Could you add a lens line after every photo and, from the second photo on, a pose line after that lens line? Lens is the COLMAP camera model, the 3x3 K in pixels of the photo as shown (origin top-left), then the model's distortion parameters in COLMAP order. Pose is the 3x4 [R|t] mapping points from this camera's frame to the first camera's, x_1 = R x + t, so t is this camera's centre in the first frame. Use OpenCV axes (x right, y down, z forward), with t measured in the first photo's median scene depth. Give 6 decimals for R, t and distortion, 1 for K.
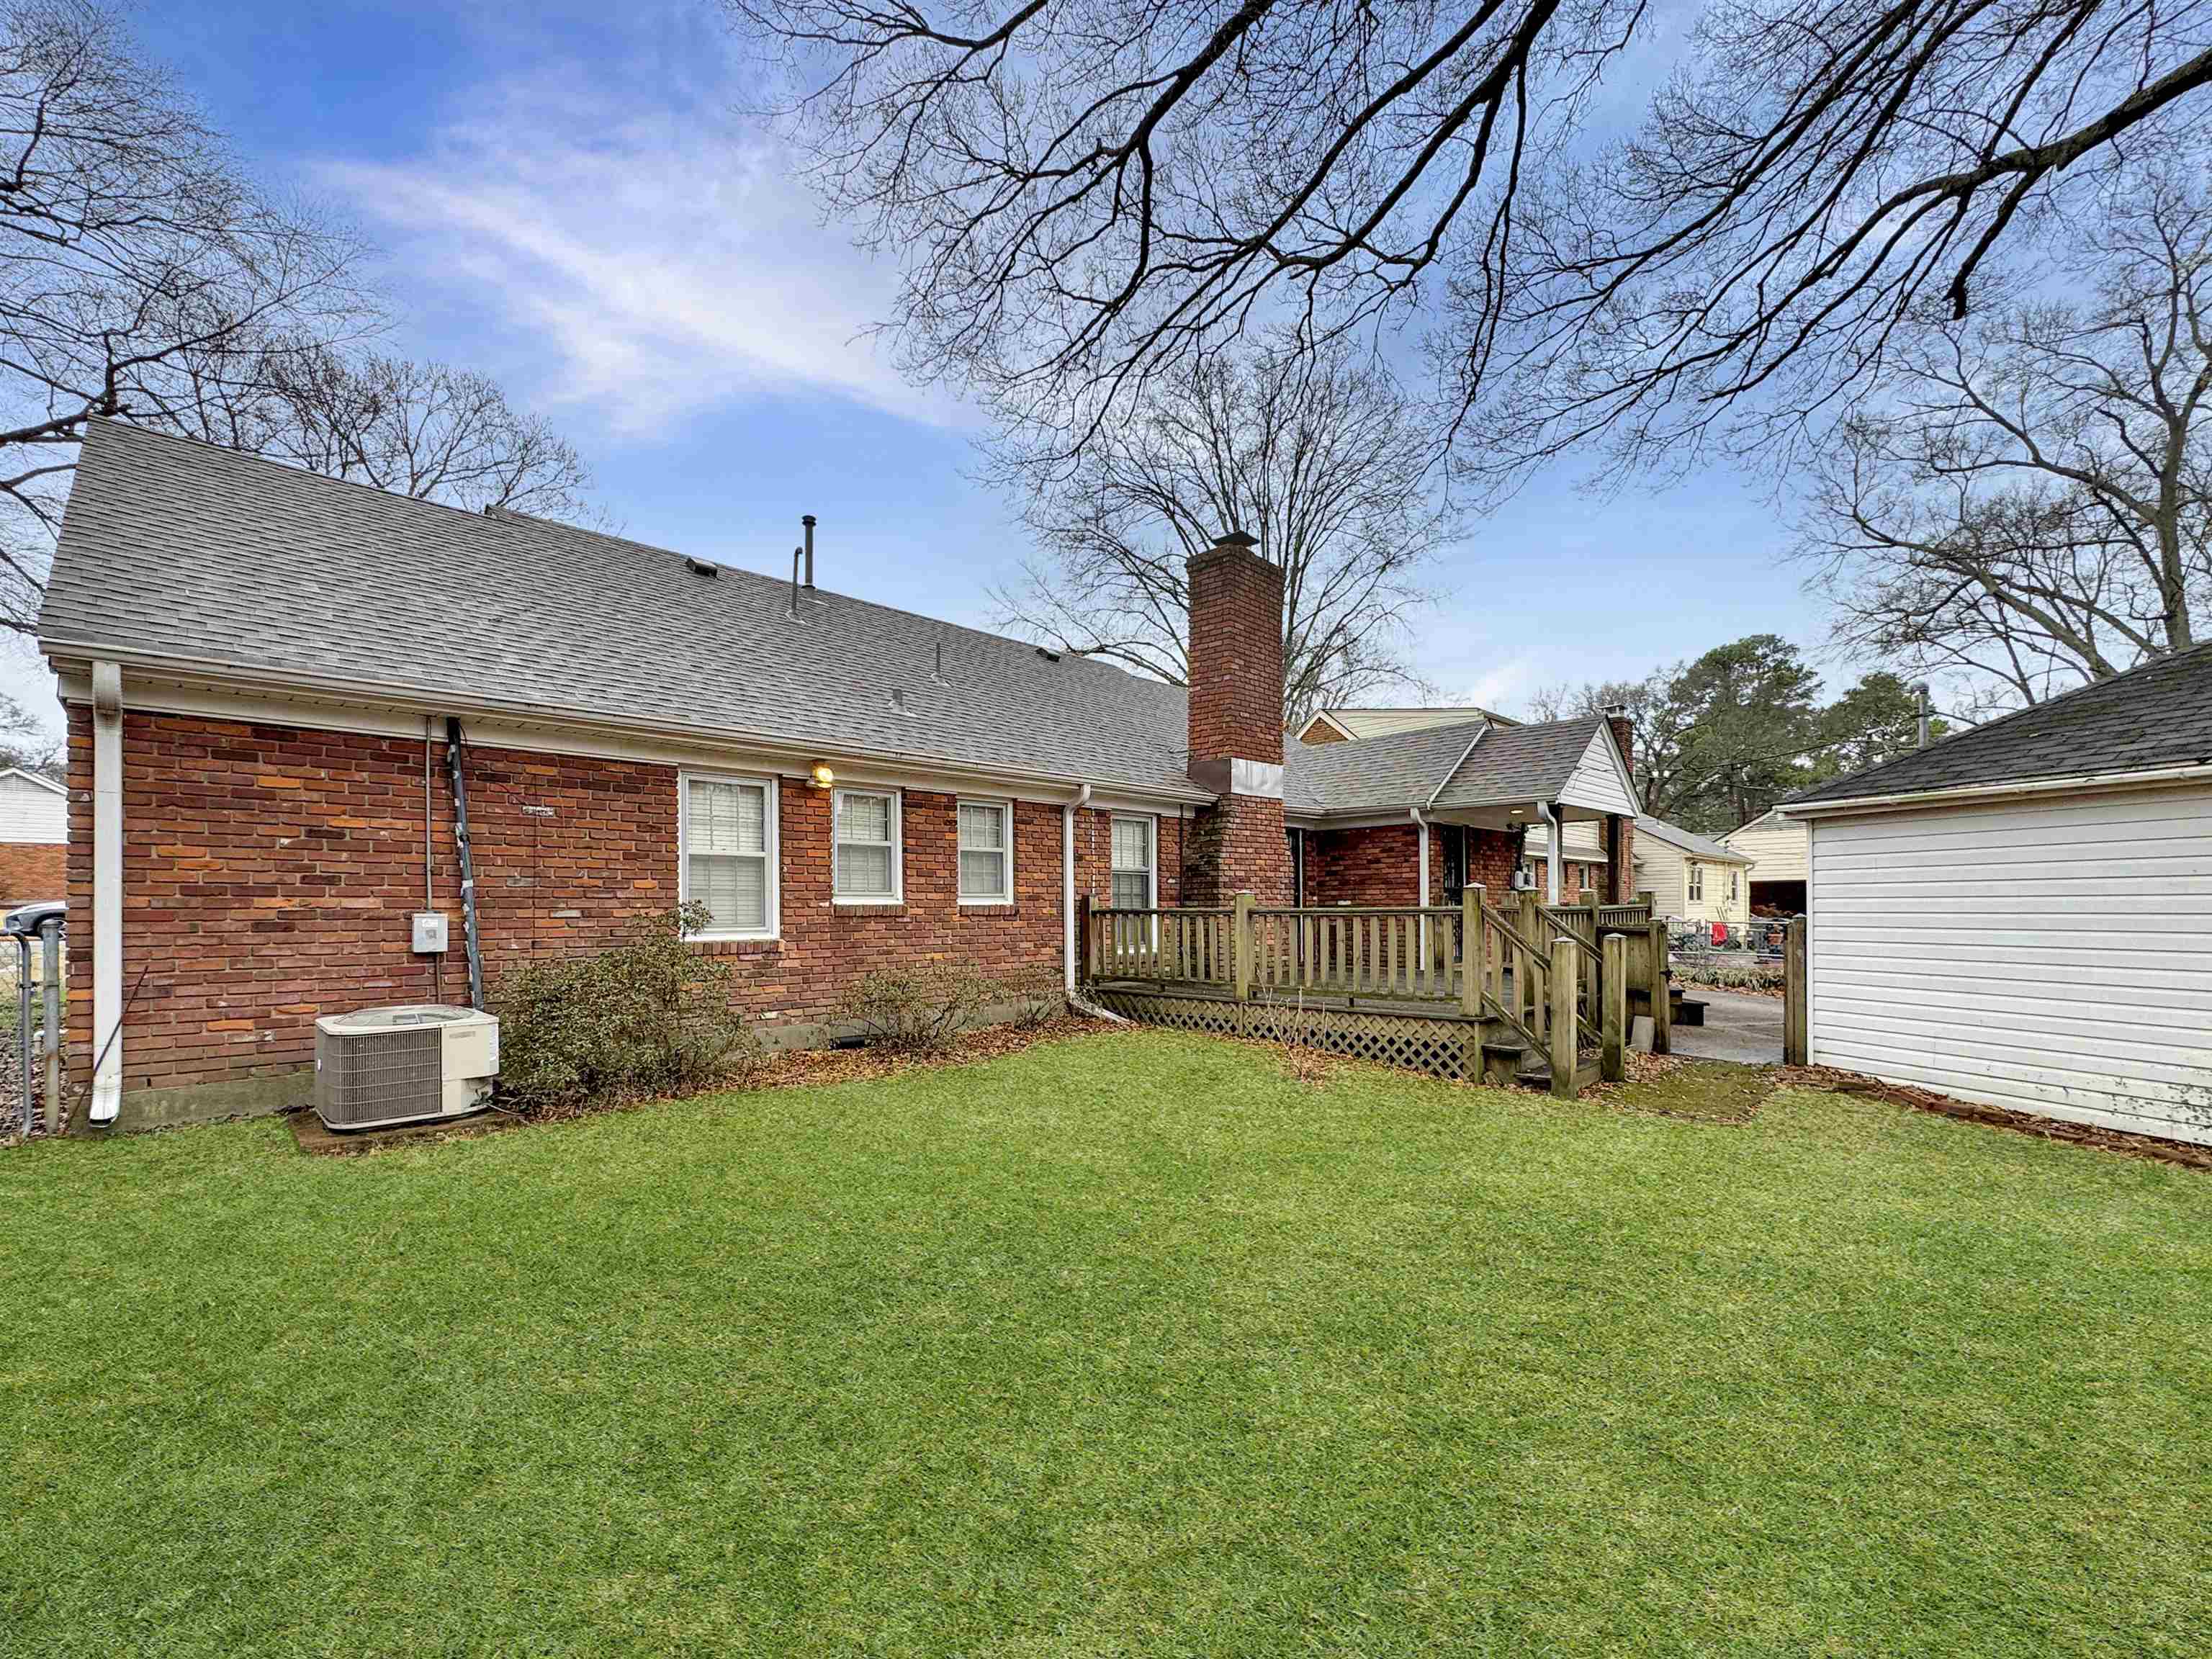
lens RADIAL K [[881.6, 0, 1061.7], [0, 881.6, 888.7], [0, 0, 1]] dist [-0.000641, -0.000134]
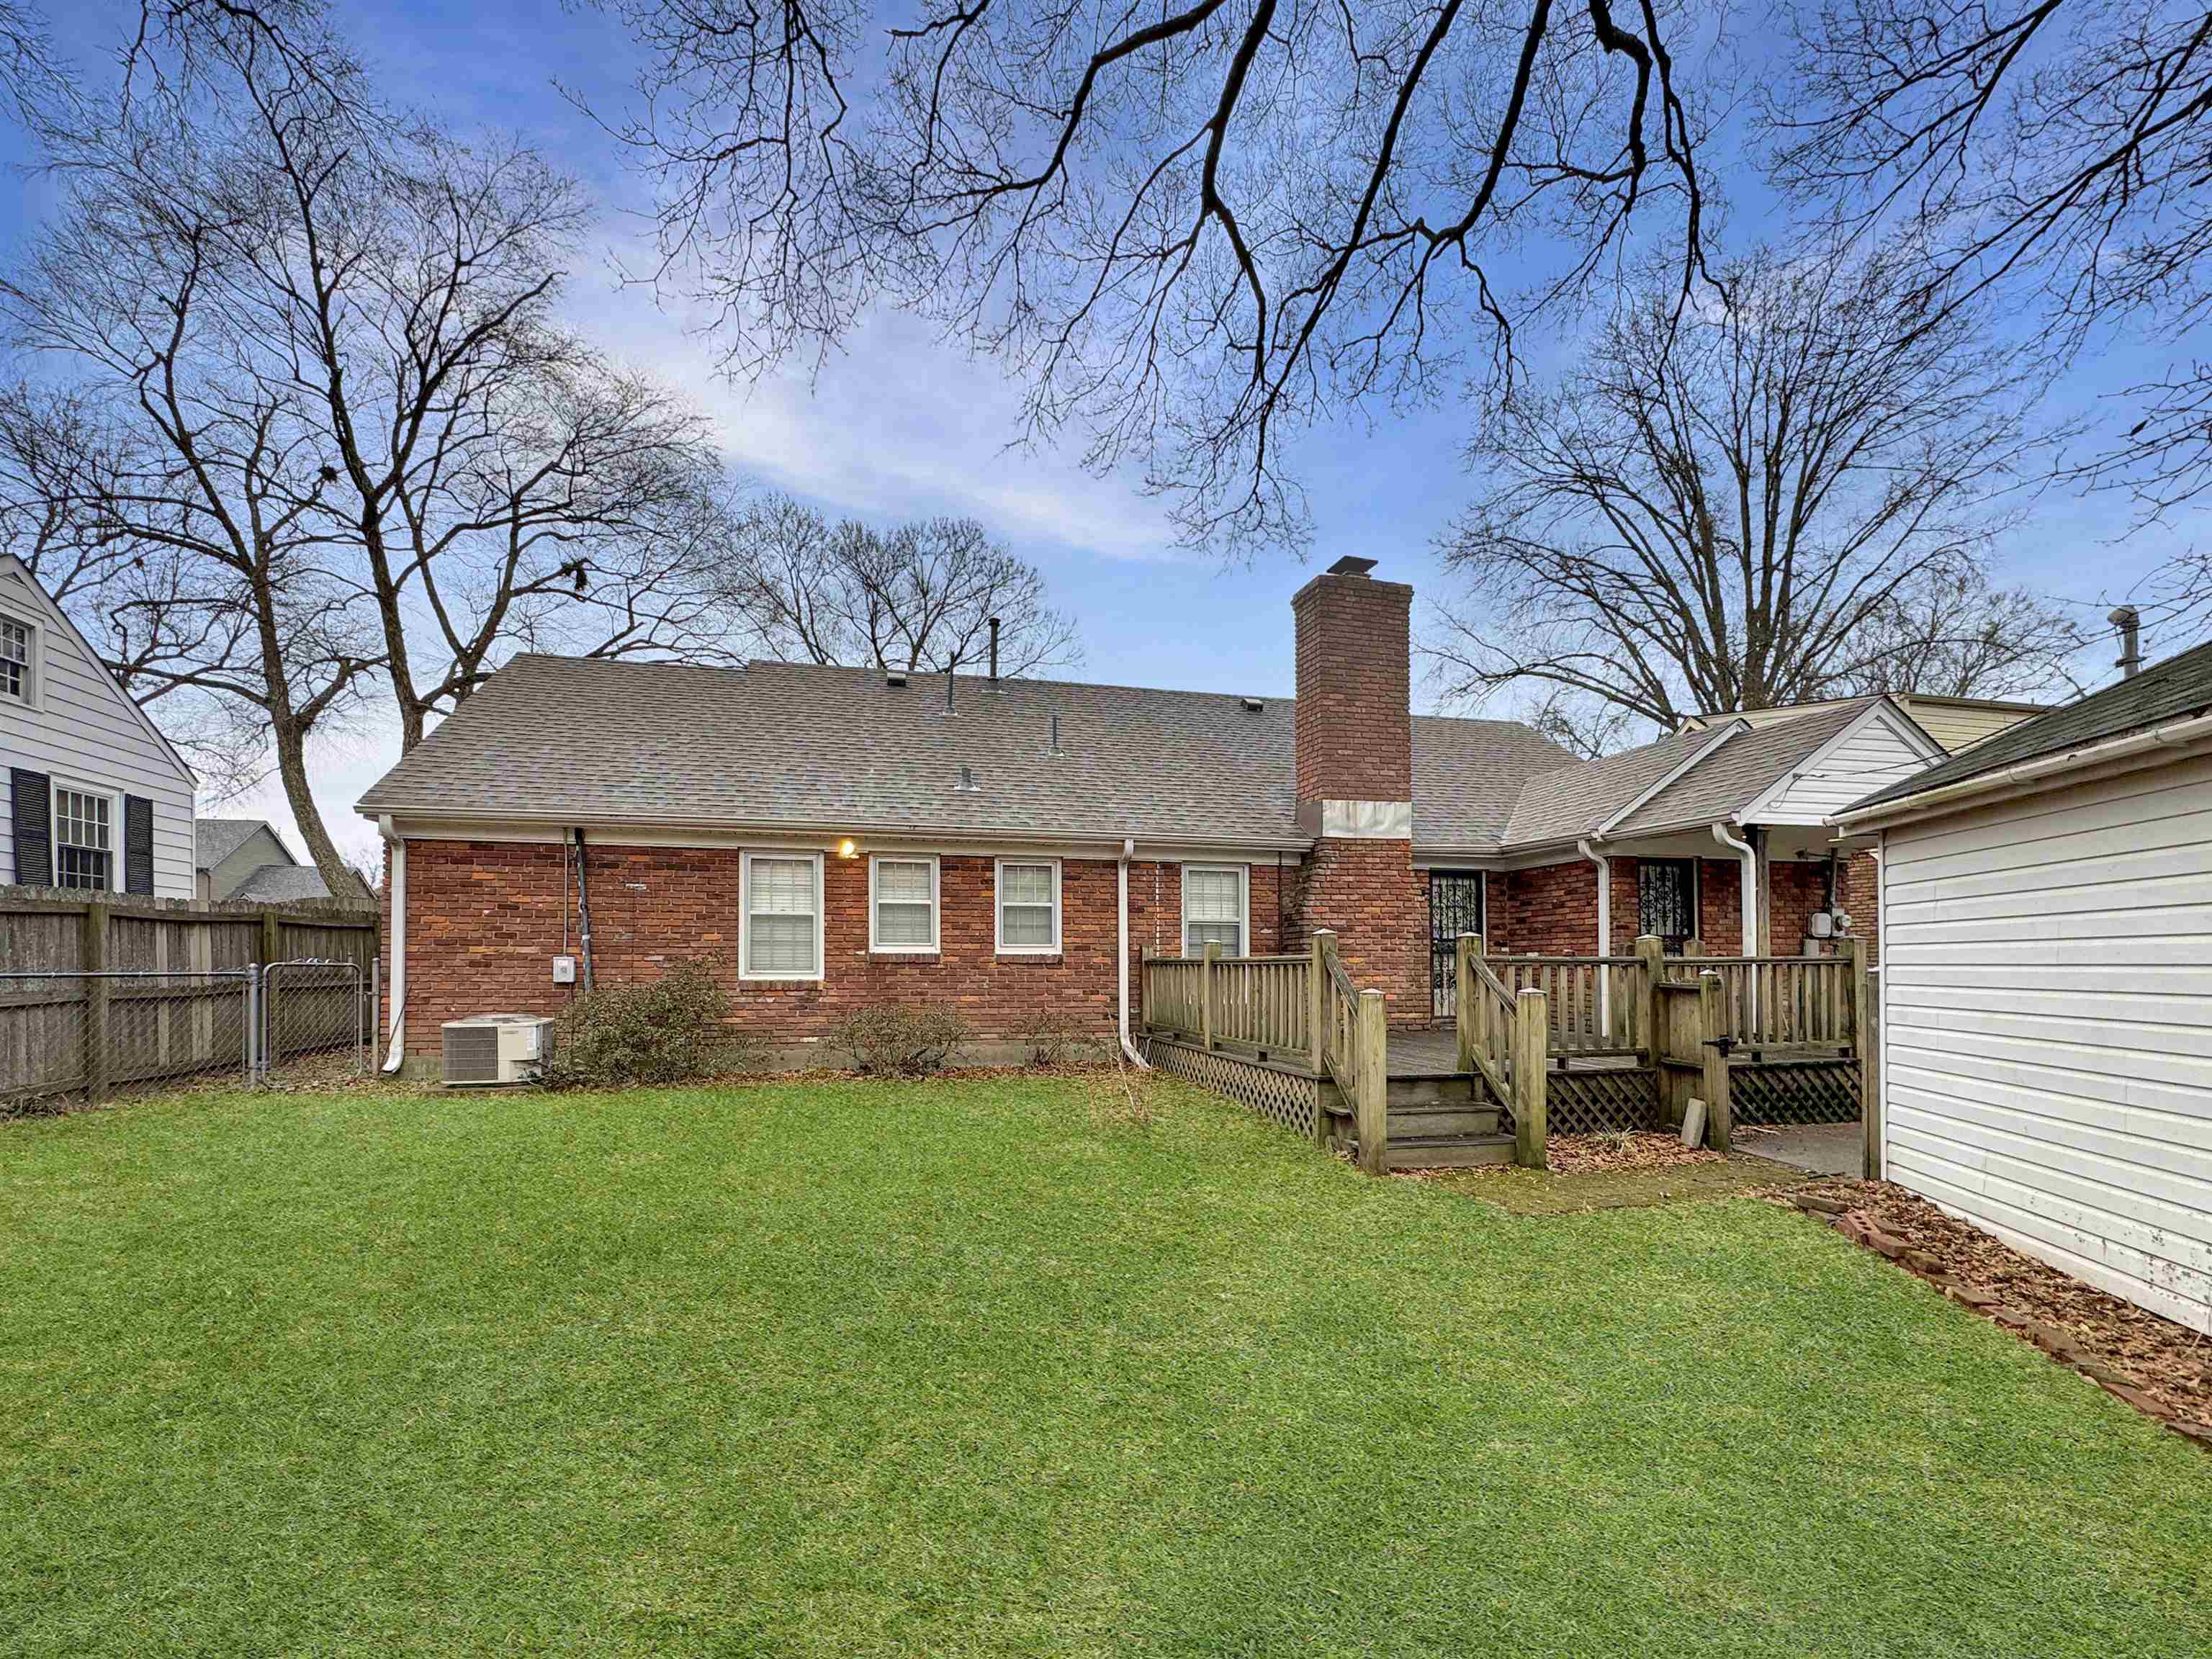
lens RADIAL K [[904.6, 0, 1099.2], [0, 904.6, 932.5], [0, 0, 1]] dist [-0.001739, -0.000075]
pose [[0.875738, -0.009341, -0.482697, 0.562771], [0.003633, 0.999912, -0.012759, 0.006013], [0.482774, 0.009420, 0.875694, 0.047884]]
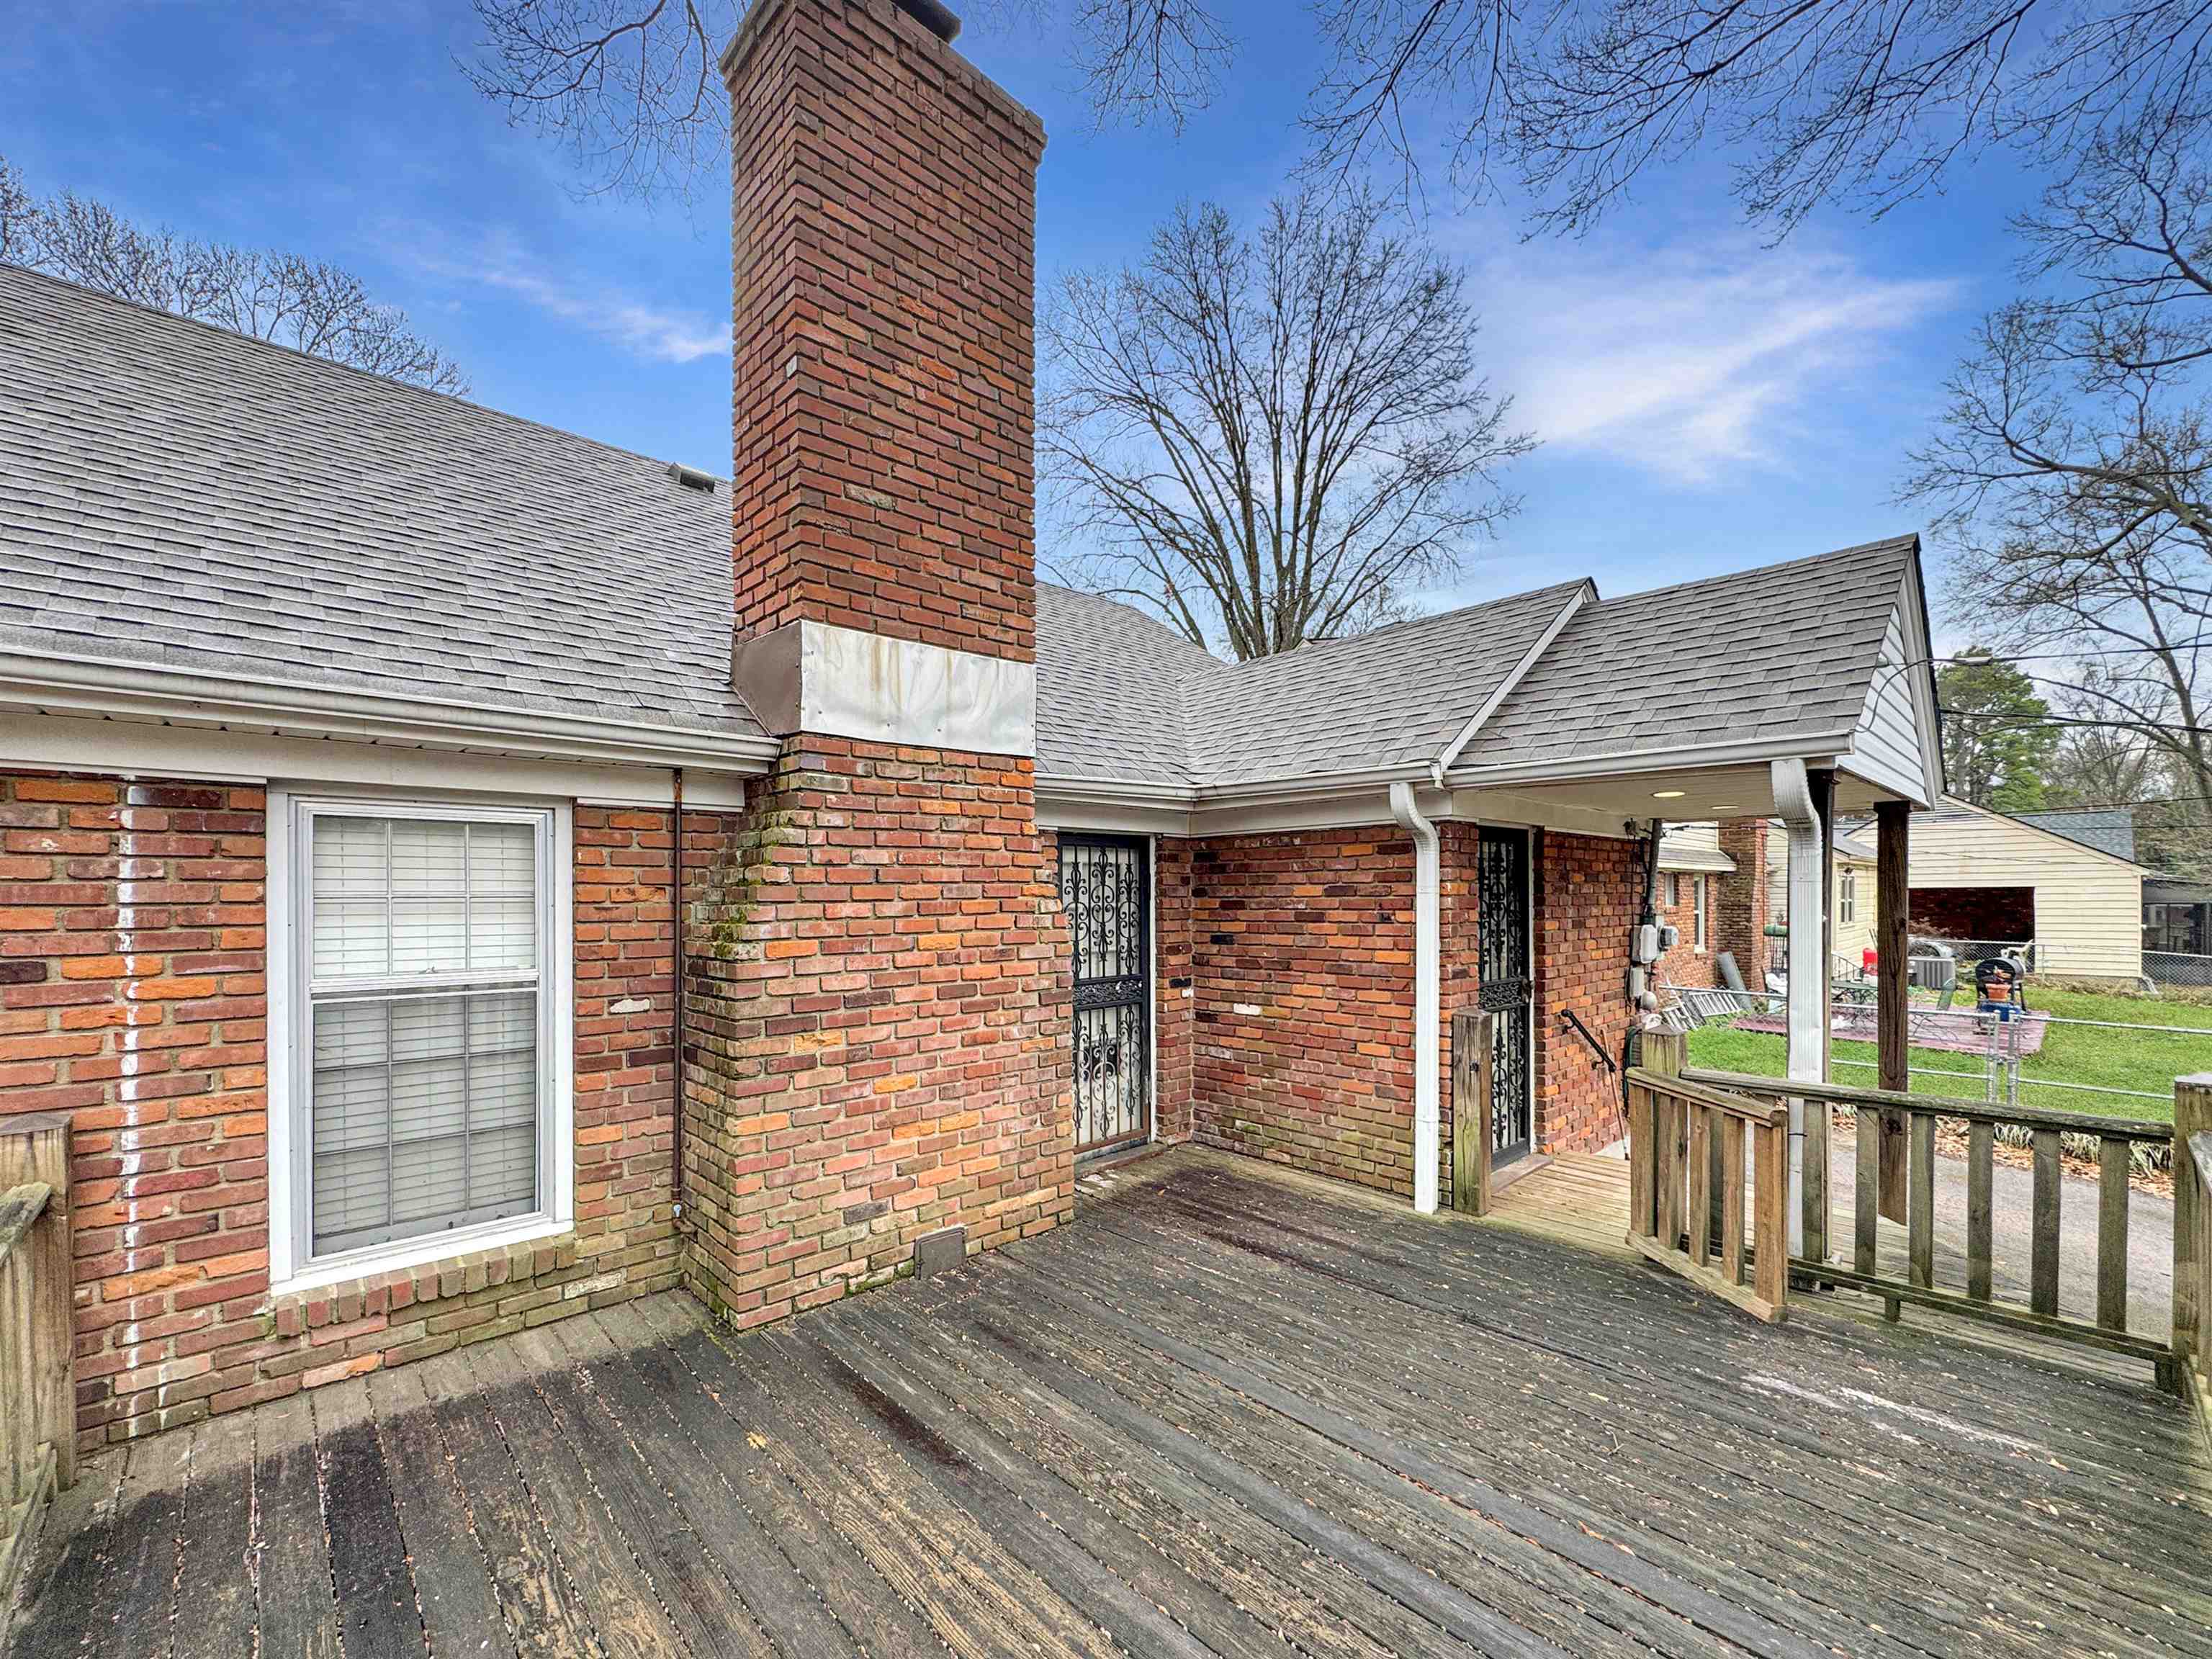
lens RADIAL K [[907.1, 0, 1104.0], [0, 907.1, 892.3], [0, 0, 1]] dist [-0.000295, 0.000274]
pose [[0.999999, 0.001009, -0.001293, 0.377877], [-0.000988, 0.999869, 0.016160, -0.070797], [0.001309, -0.016159, 0.999869, 0.846003]]
